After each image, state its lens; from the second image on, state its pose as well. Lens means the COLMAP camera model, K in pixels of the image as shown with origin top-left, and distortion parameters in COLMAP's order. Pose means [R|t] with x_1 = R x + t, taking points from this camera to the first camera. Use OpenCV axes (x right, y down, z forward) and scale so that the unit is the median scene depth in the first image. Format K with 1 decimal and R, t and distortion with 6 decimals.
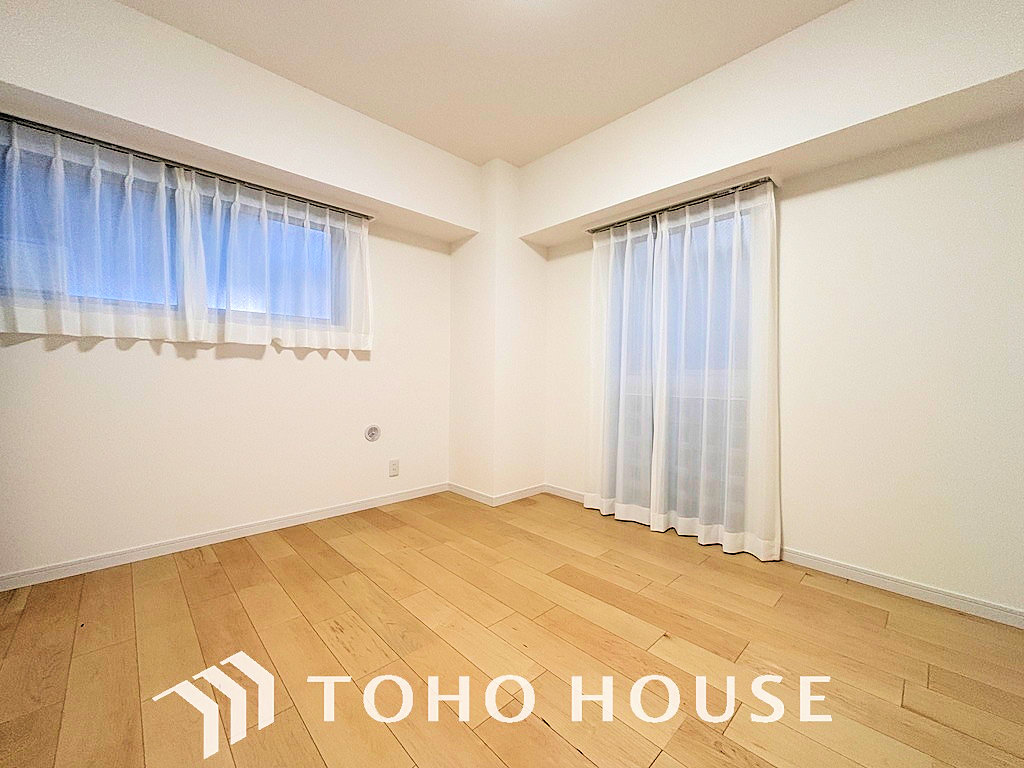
lens RADIAL K [[408.6, 0, 512.0], [0, 408.6, 384.0], [0, 0, 1]] dist [-0.001074, 0.000033]
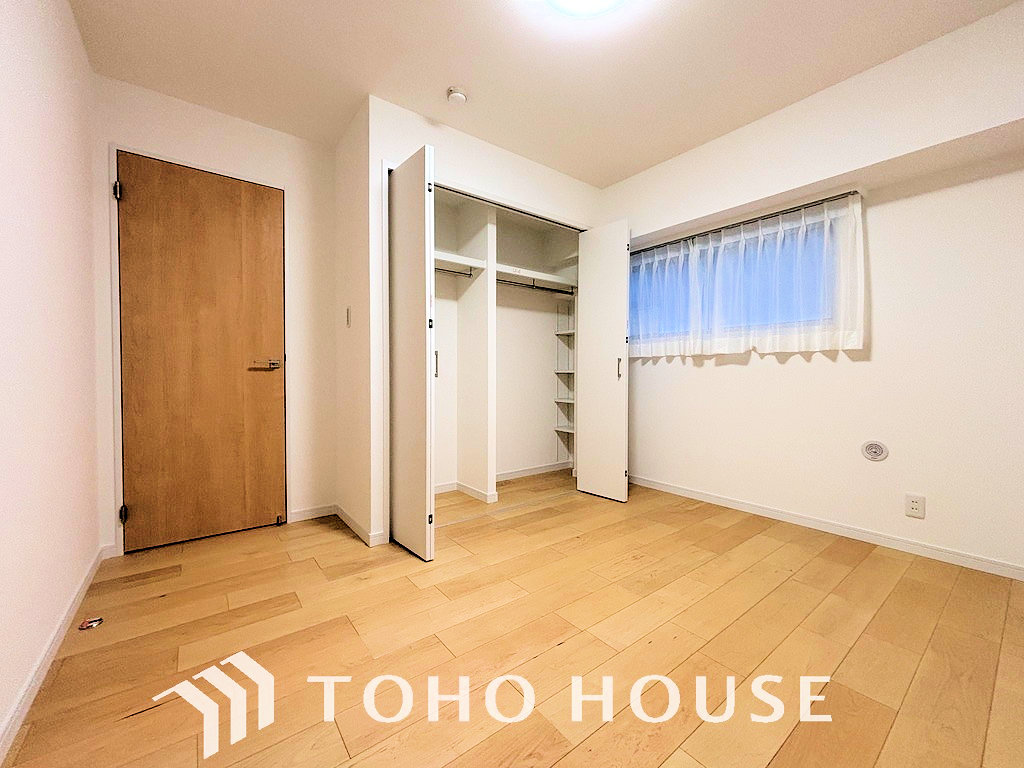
lens RADIAL K [[421.7, 0, 512.0], [0, 421.7, 384.0], [0, 0, 1]] dist [0.000327, -0.000044]
pose [[-0.114107, 0.014849, -0.993357, 0.748668], [-0.023563, 0.999567, 0.017649, -0.011825], [0.993189, 0.025420, -0.113708, 0.510880]]
